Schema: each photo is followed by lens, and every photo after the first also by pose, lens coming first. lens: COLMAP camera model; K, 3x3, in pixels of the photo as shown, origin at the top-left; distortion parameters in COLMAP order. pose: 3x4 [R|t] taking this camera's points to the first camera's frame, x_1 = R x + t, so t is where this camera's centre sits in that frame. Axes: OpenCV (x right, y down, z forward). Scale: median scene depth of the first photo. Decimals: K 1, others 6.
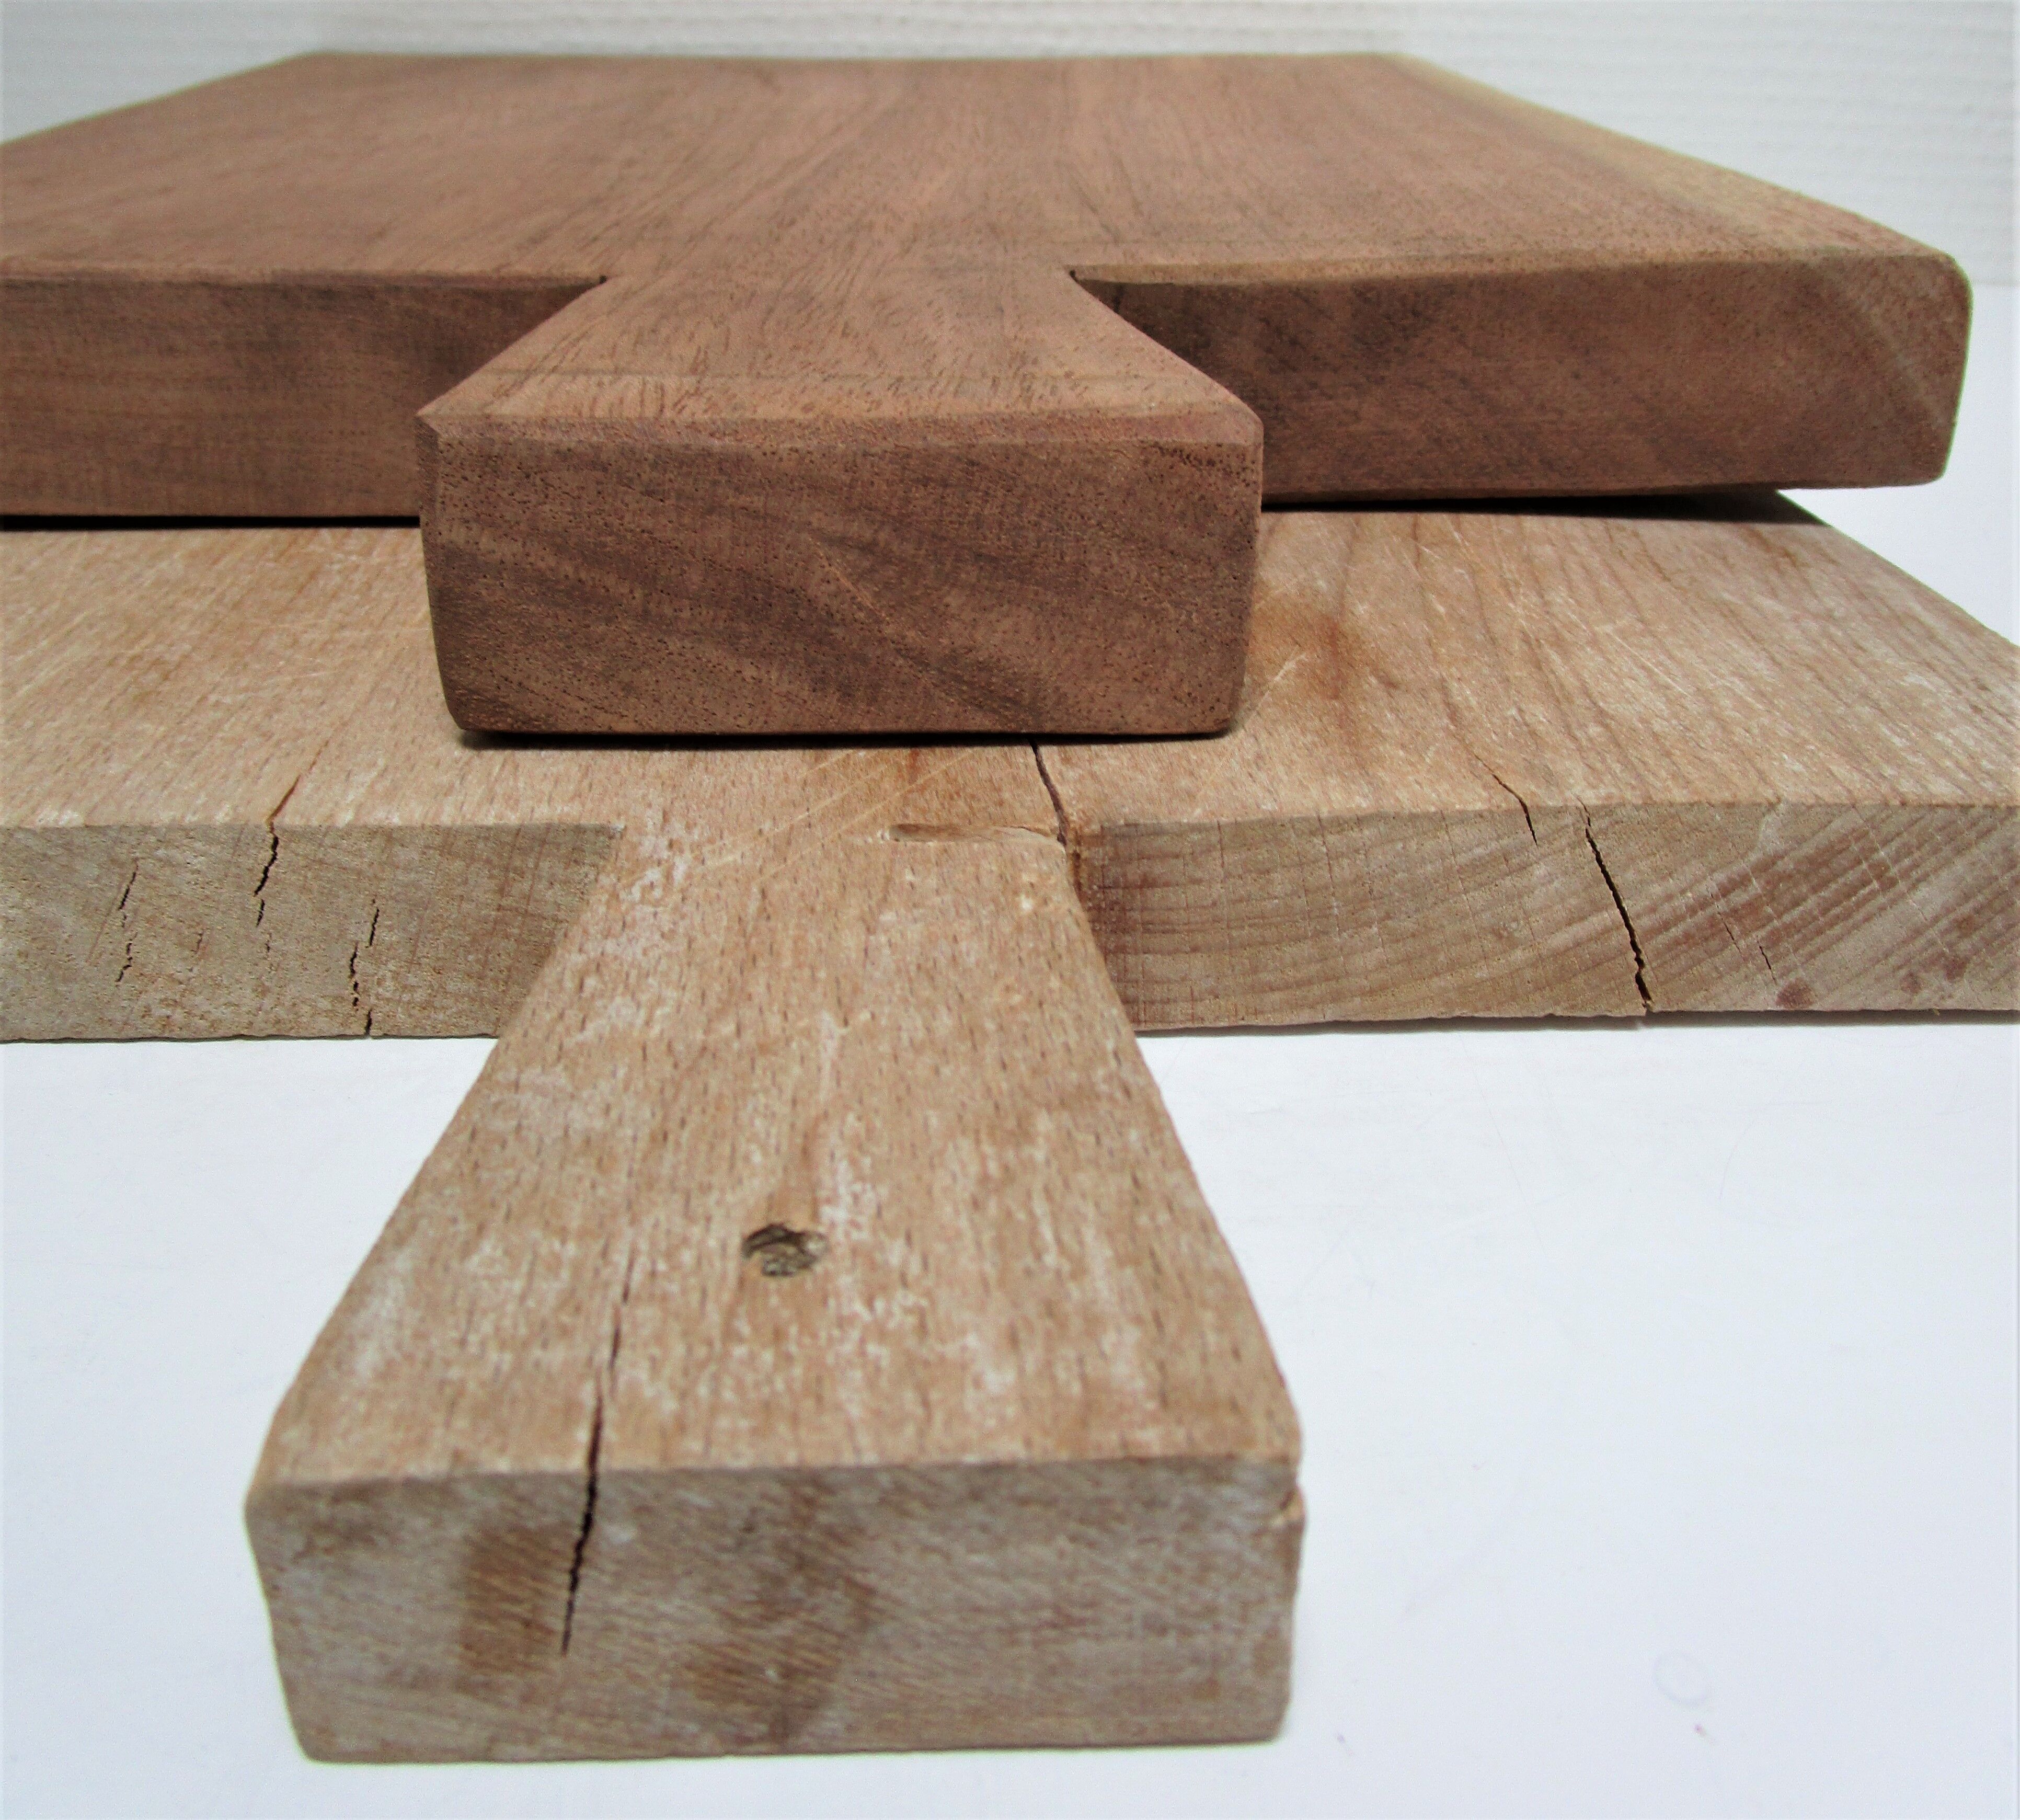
lens RADIAL K [[1847.5, 0, 989.7], [0, 1847.5, 738.3], [0, 0, 1]] dist [-0.021970, 0.001868]
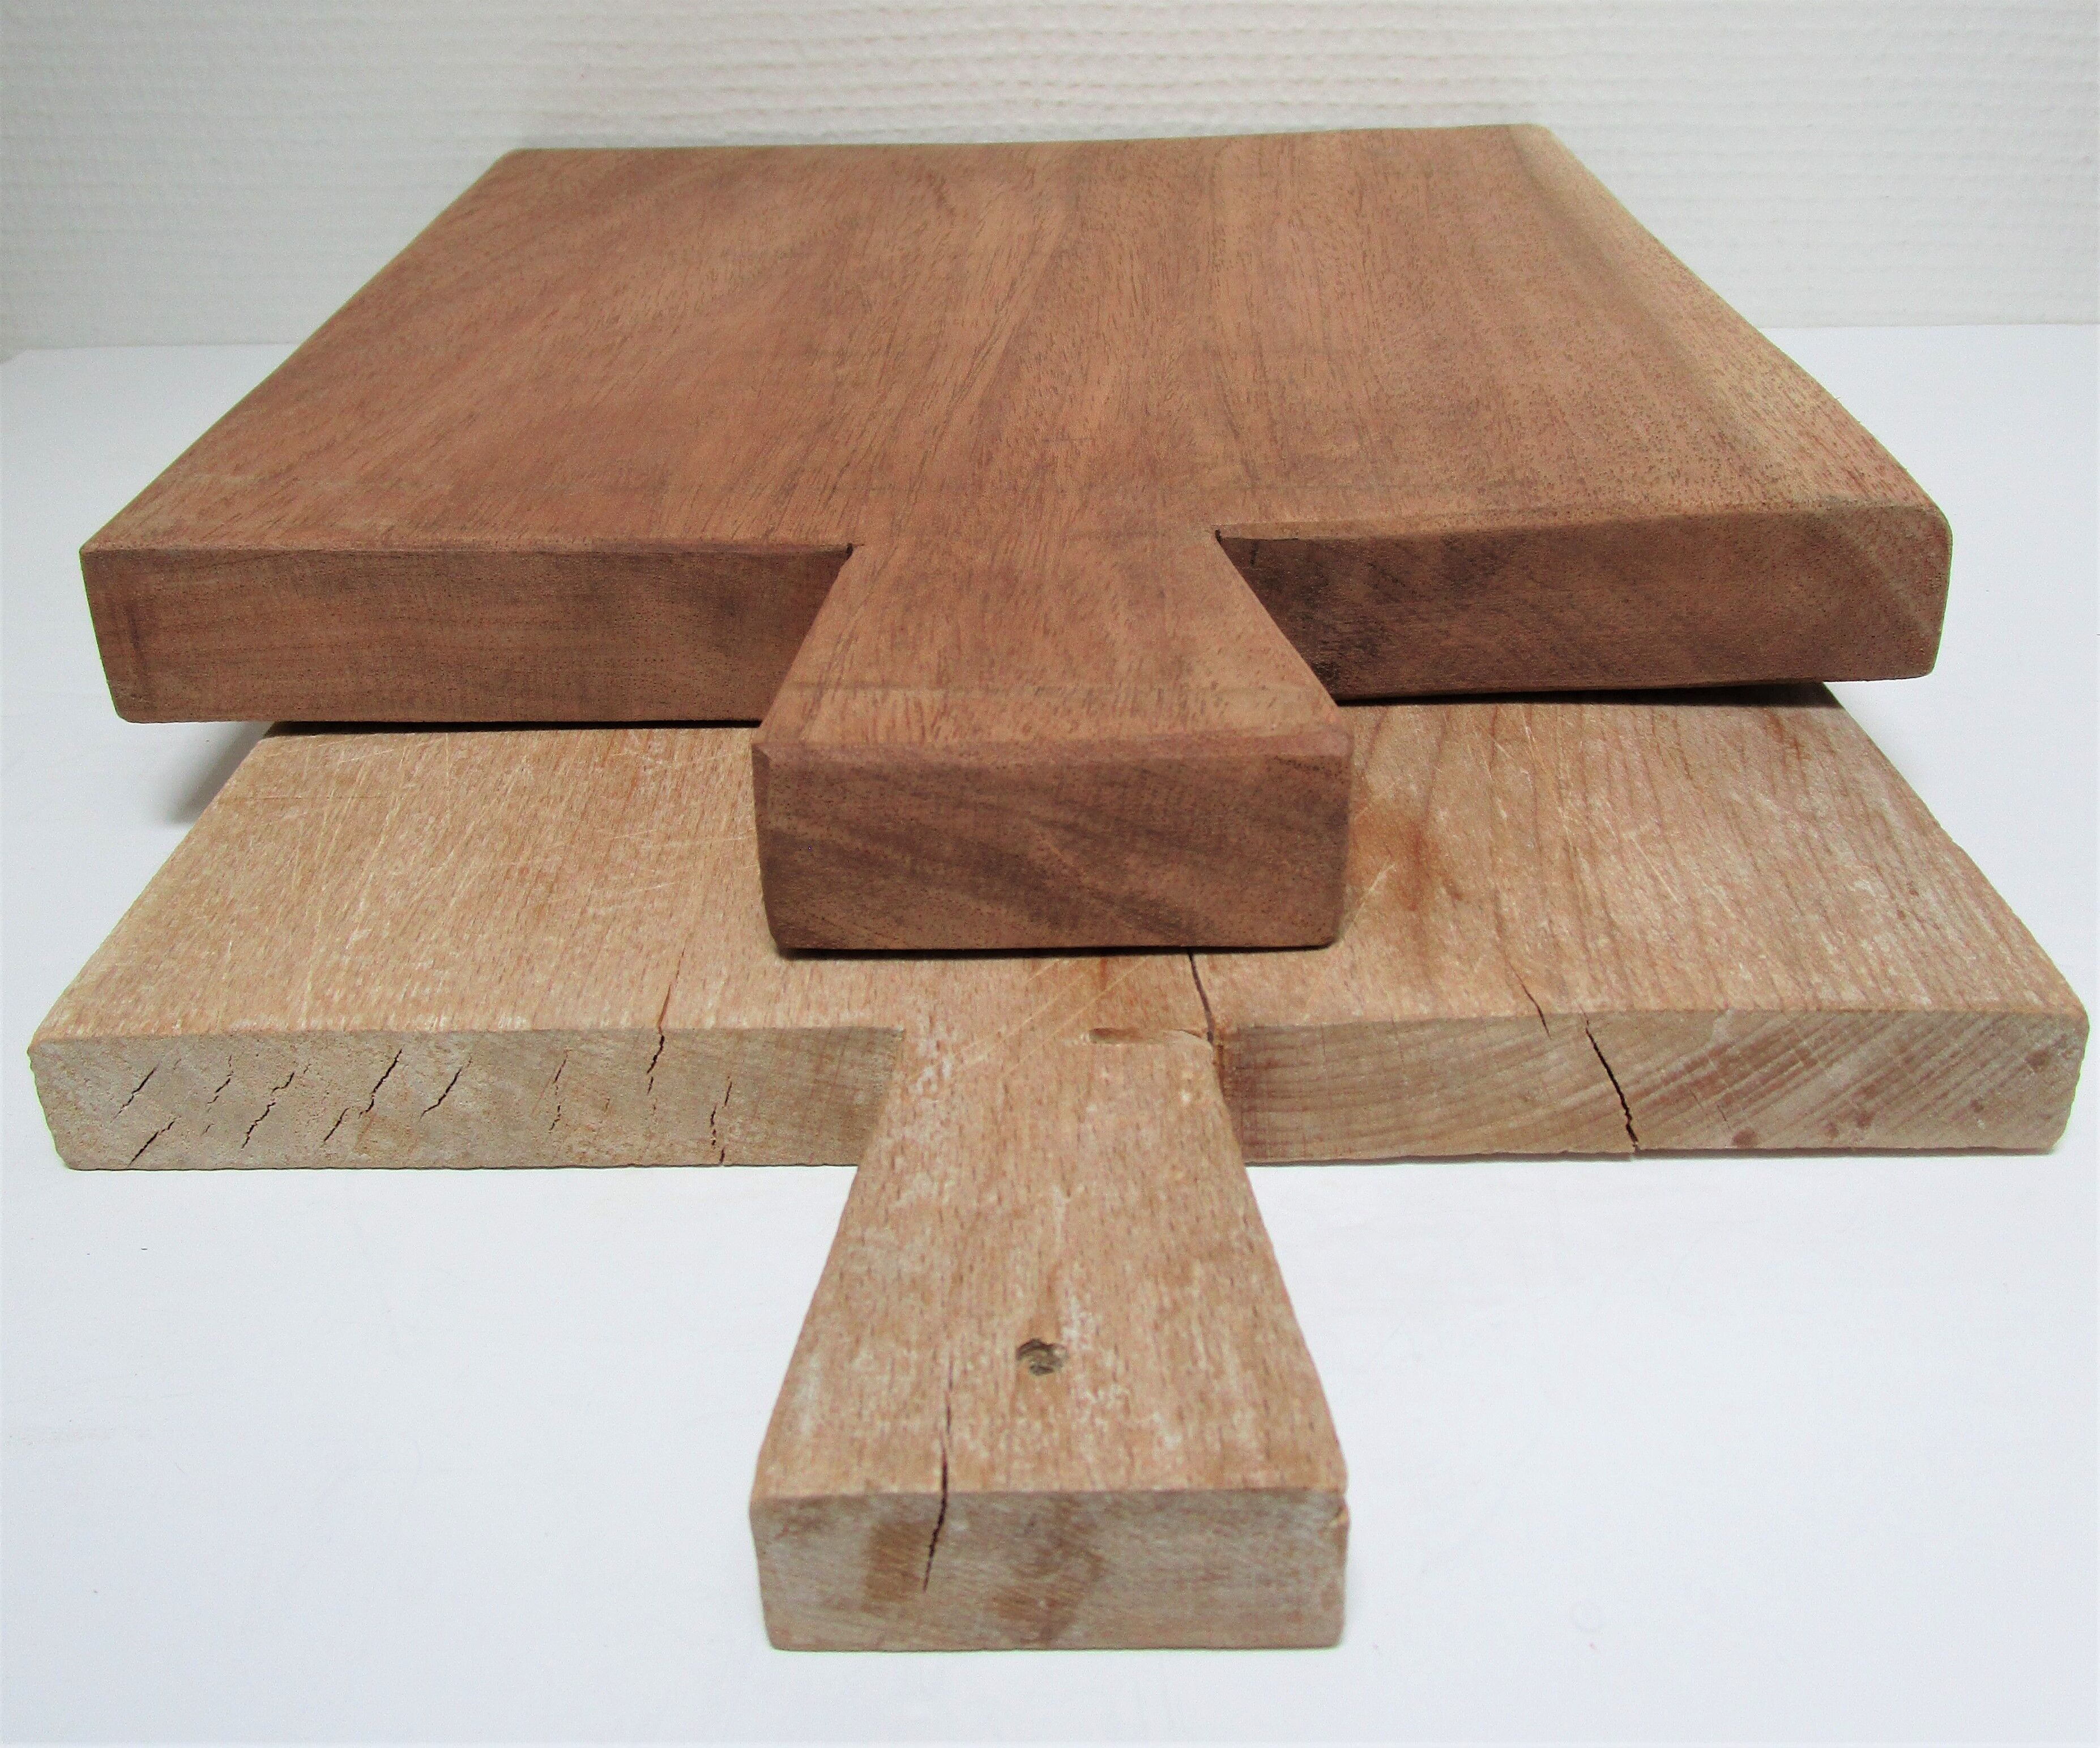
lens RADIAL K [[1986.4, 0, 1026.1], [0, 1986.4, 764.3], [0, 0, 1]] dist [-0.020946, 0.000000]
pose [[0.998349, -0.007160, -0.056998, -0.013377], [0.011081, 0.997570, 0.068780, -0.256575], [0.056367, -0.069298, 0.996002, -0.504609]]
